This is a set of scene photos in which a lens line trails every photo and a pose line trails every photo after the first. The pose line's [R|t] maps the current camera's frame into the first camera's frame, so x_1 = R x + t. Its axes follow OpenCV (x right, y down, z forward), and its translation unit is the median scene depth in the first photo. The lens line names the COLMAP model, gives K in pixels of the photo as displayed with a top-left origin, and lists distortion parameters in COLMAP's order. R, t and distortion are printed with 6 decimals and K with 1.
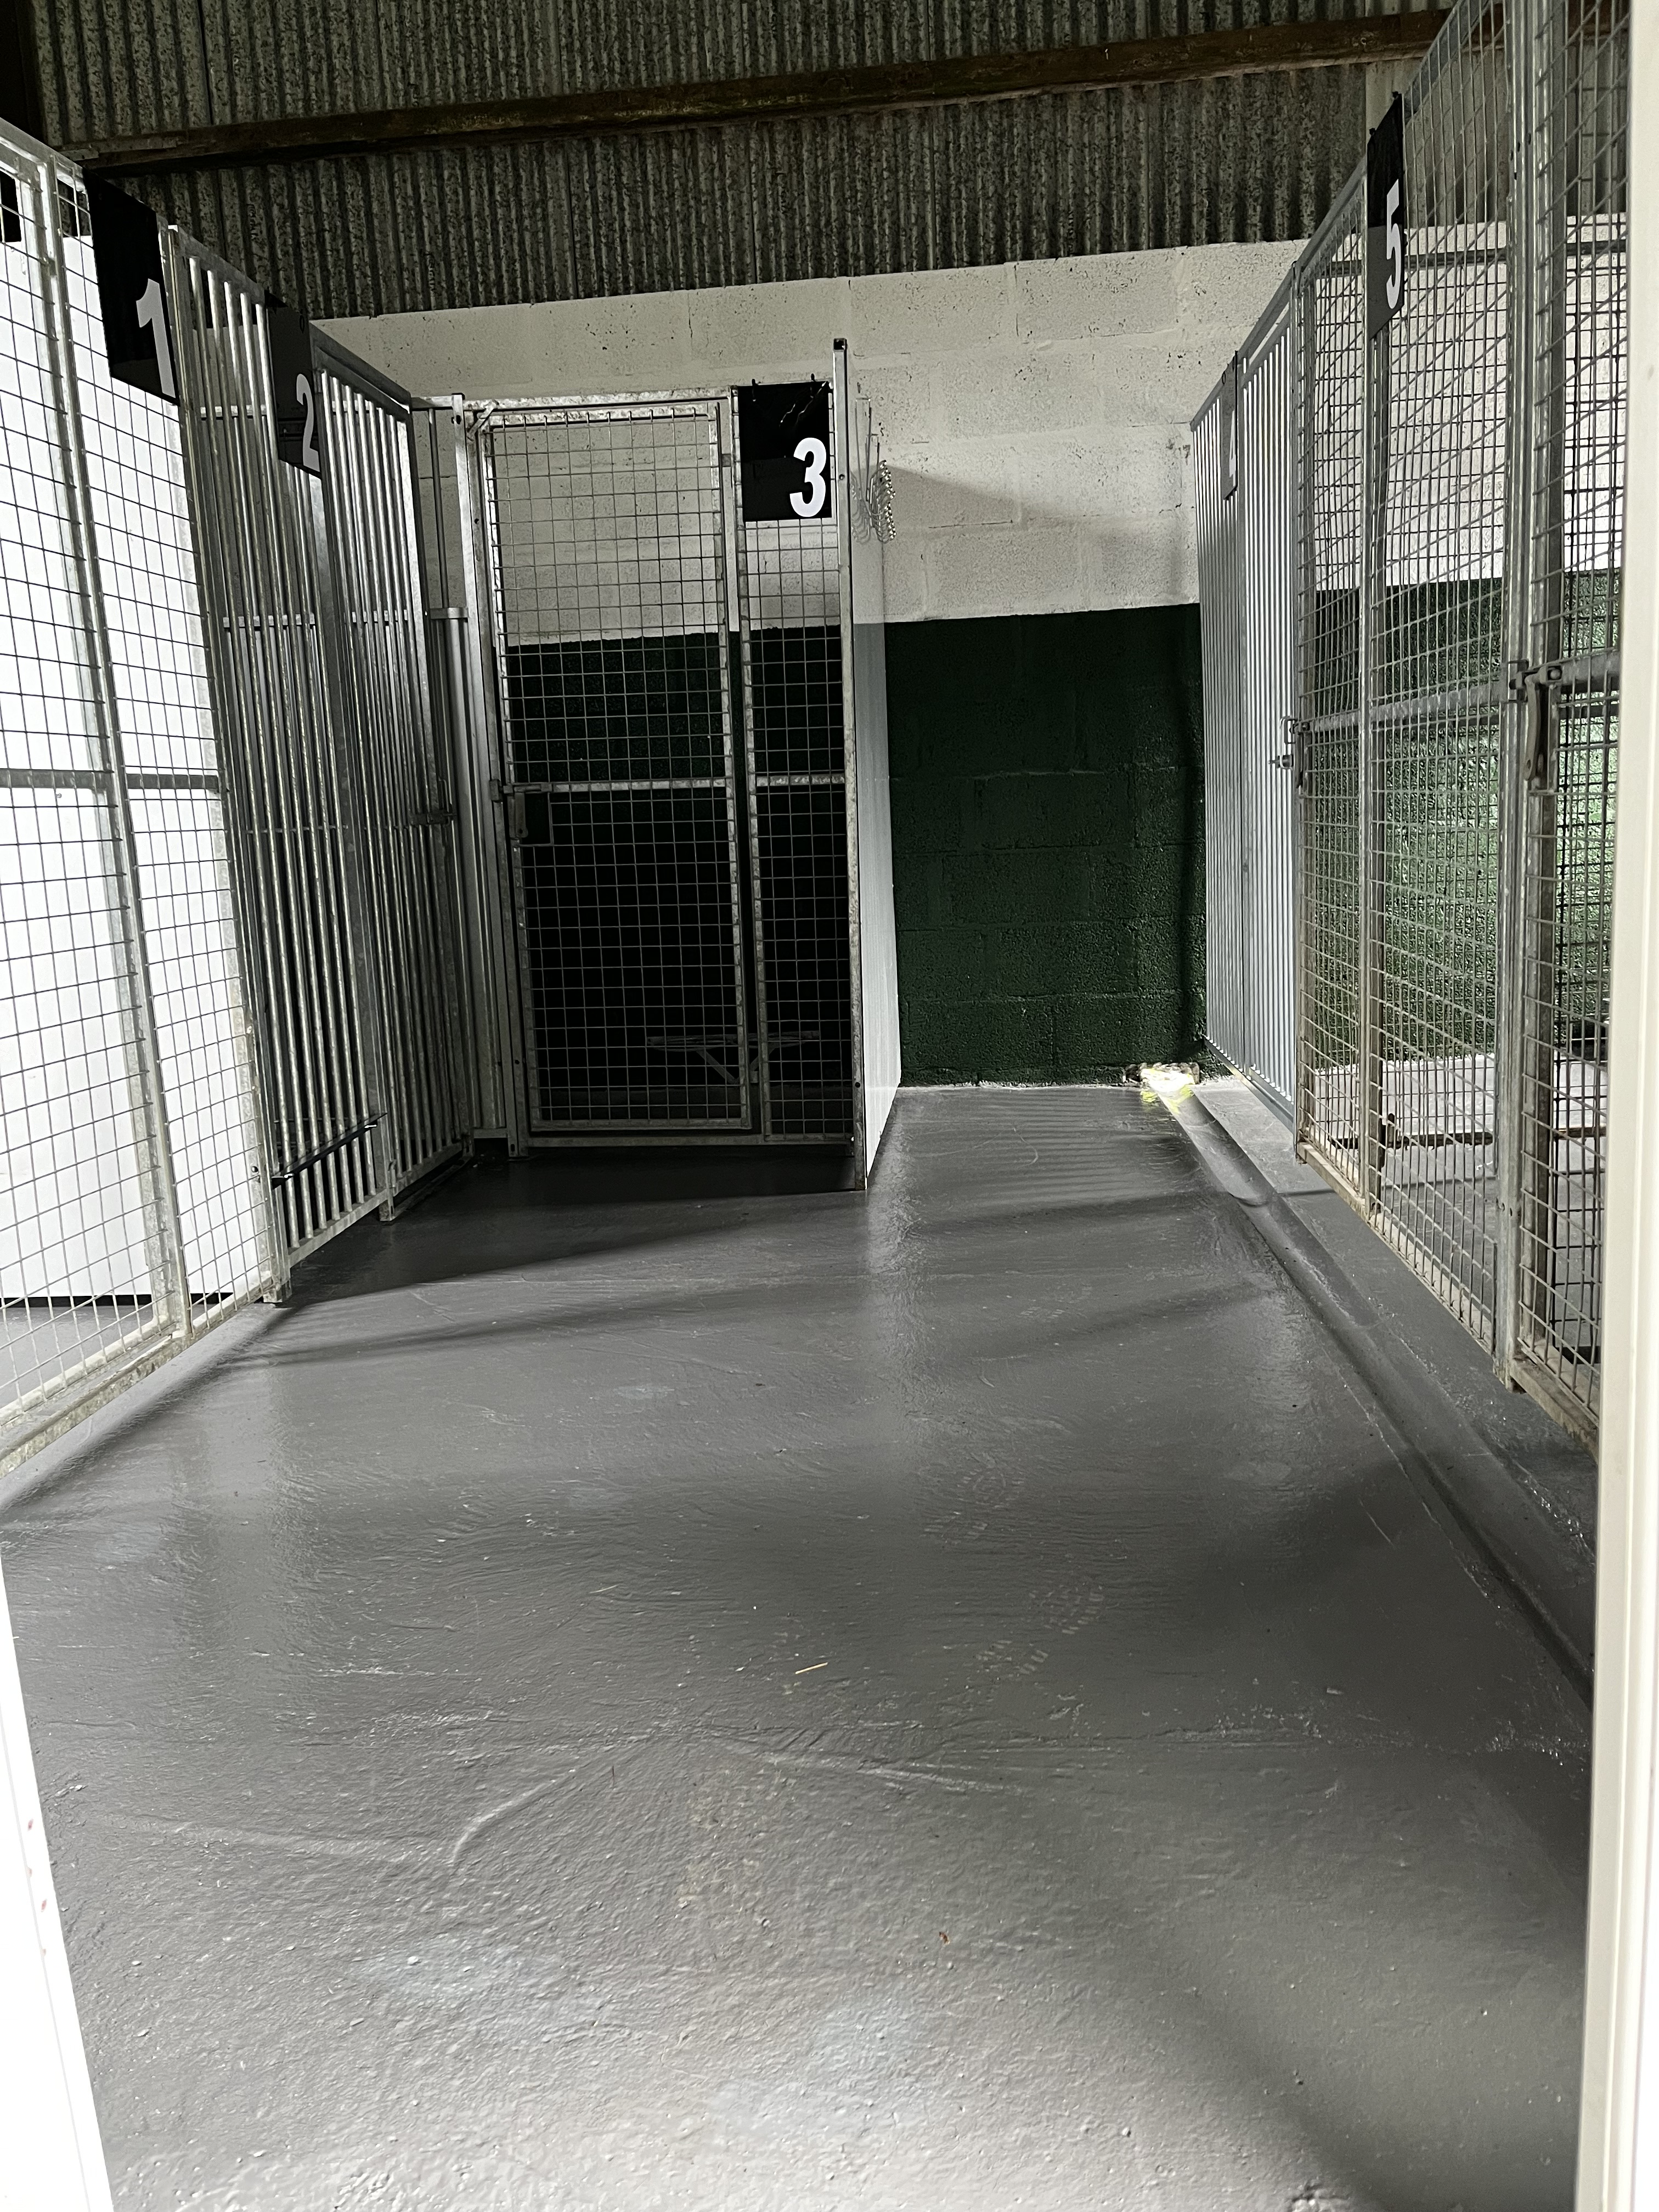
lens RADIAL K [[1702.8, 0, 829.5], [0, 1702.8, 1106.0], [0, 0, 1]] dist [0.107608, -0.157433]
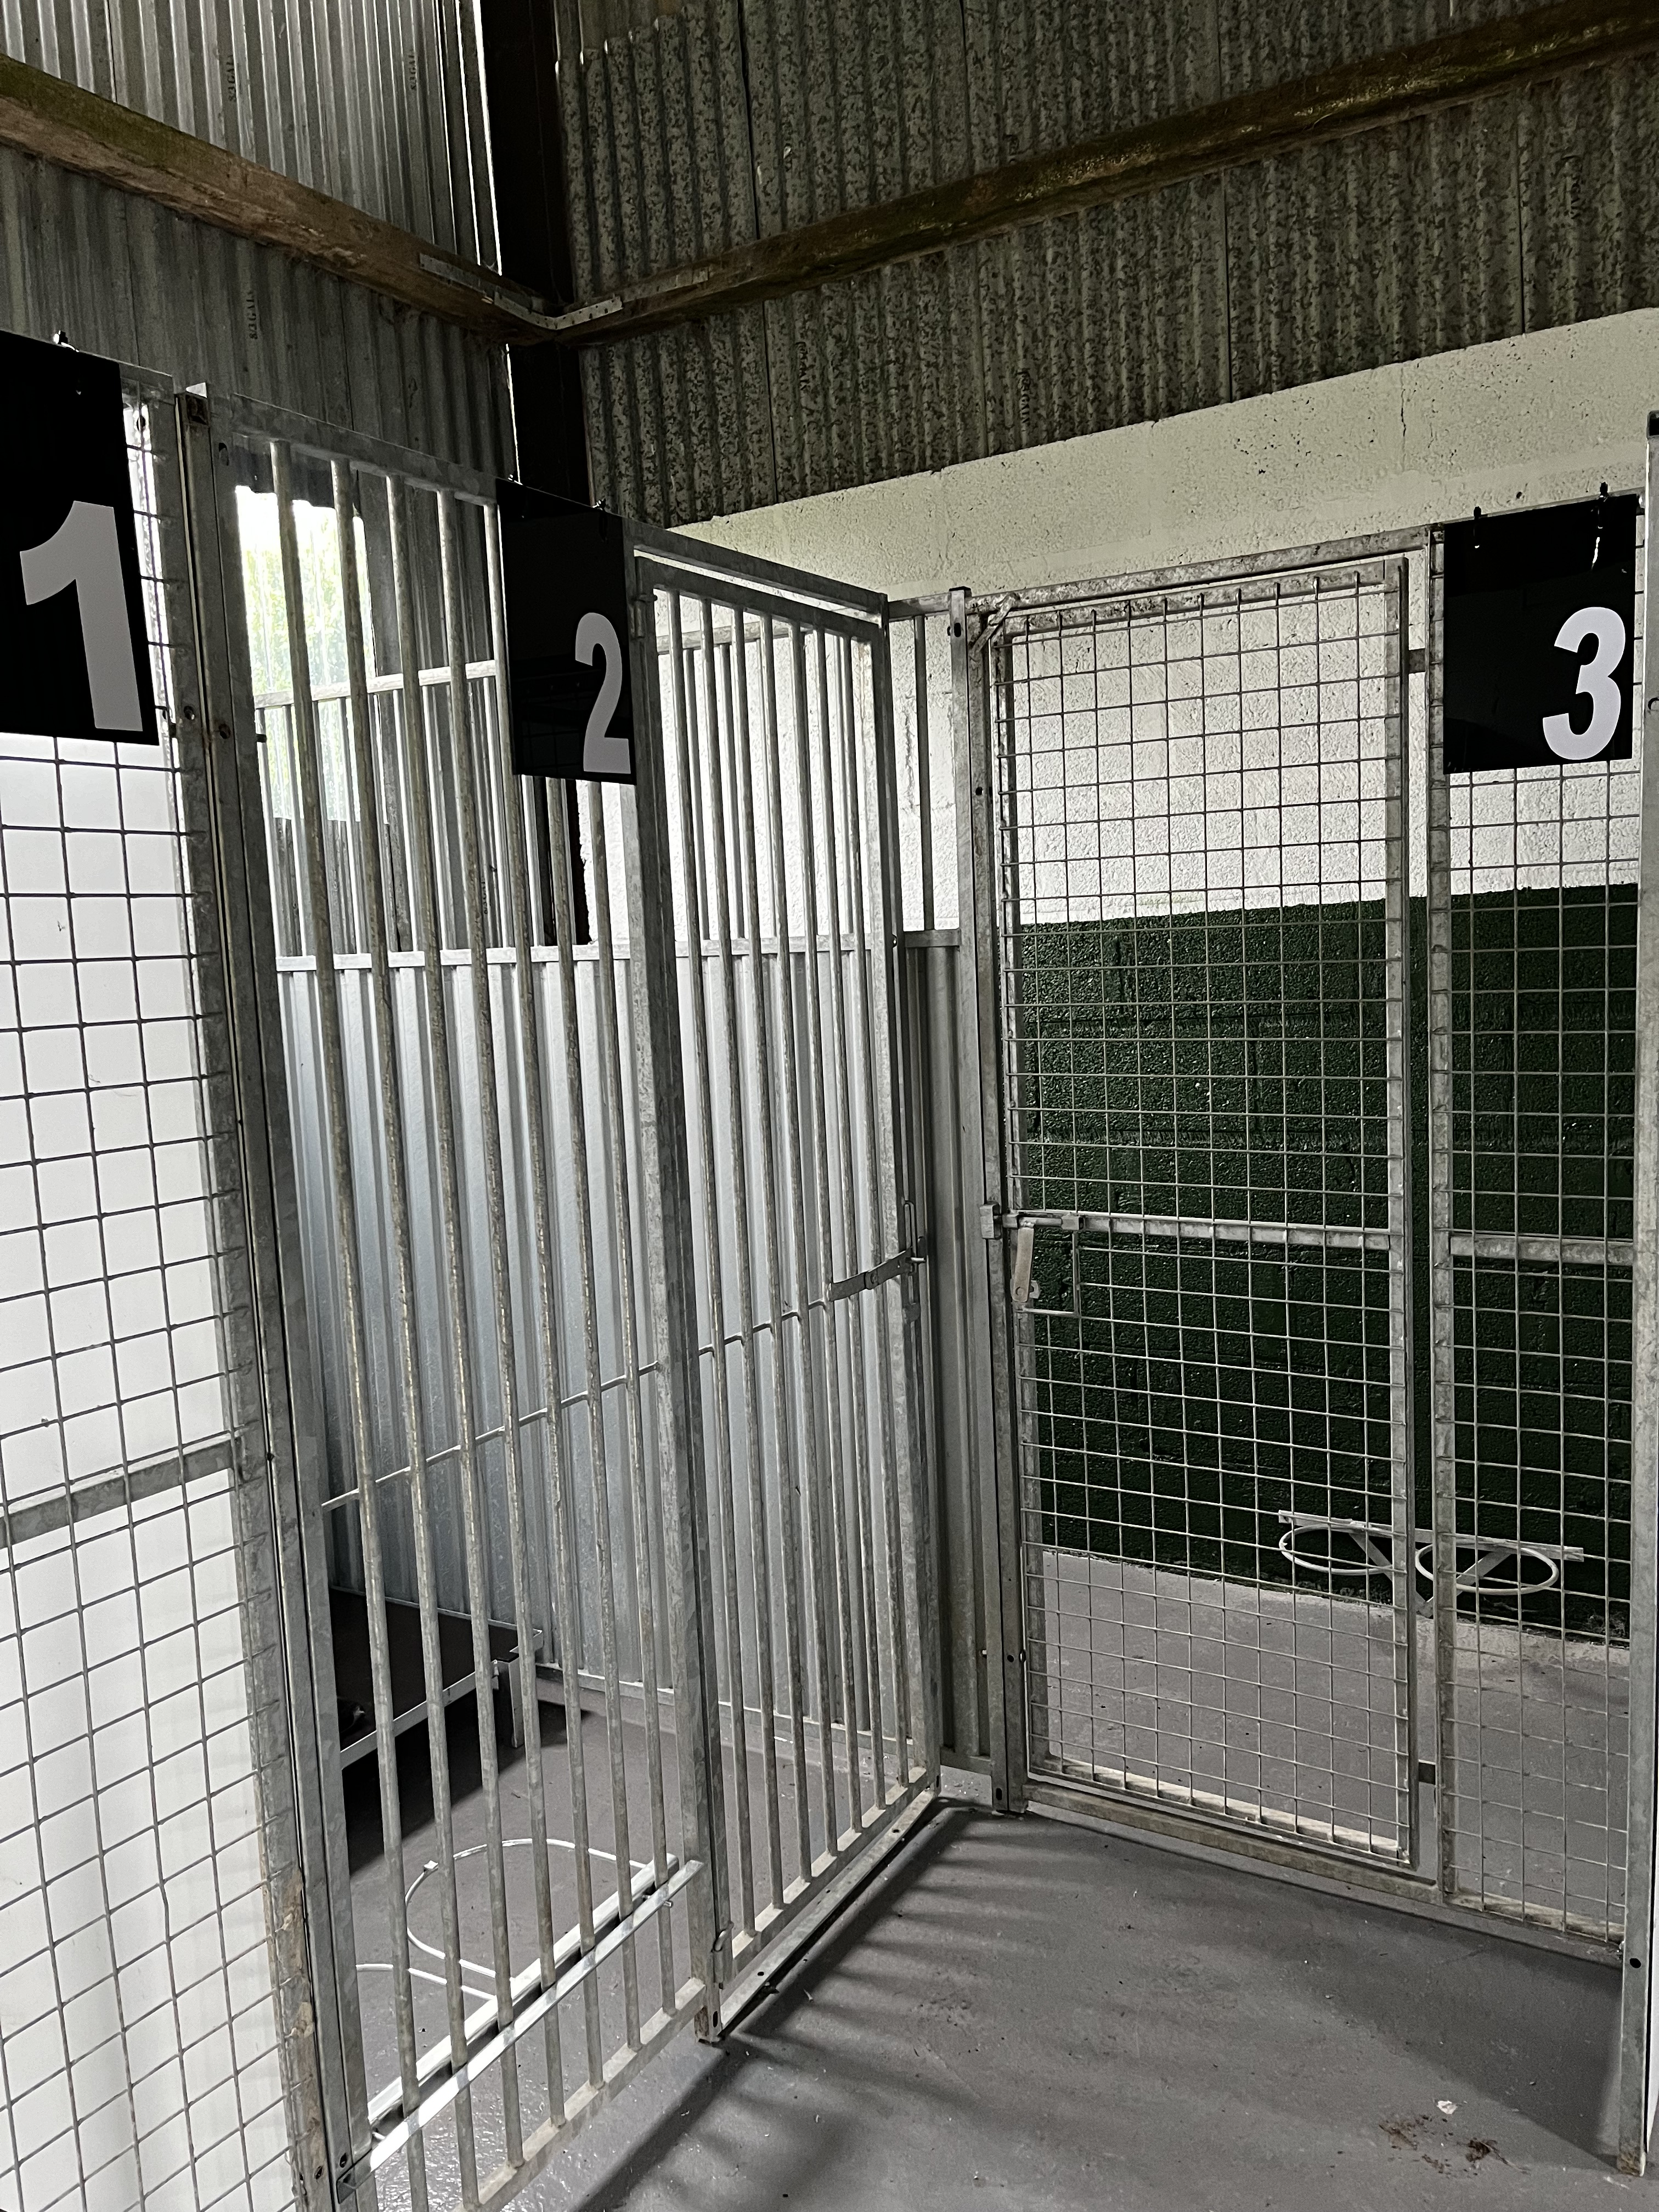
lens RADIAL K [[1677.5, 0, 828.4], [0, 1677.5, 1135.2], [0, 0, 1]] dist [0.056290, -0.096917]
pose [[0.902652, 0.044060, -0.428110, 0.004488], [-0.059458, 0.997974, -0.022655, -0.166216], [0.426244, 0.045904, 0.903443, 0.370822]]
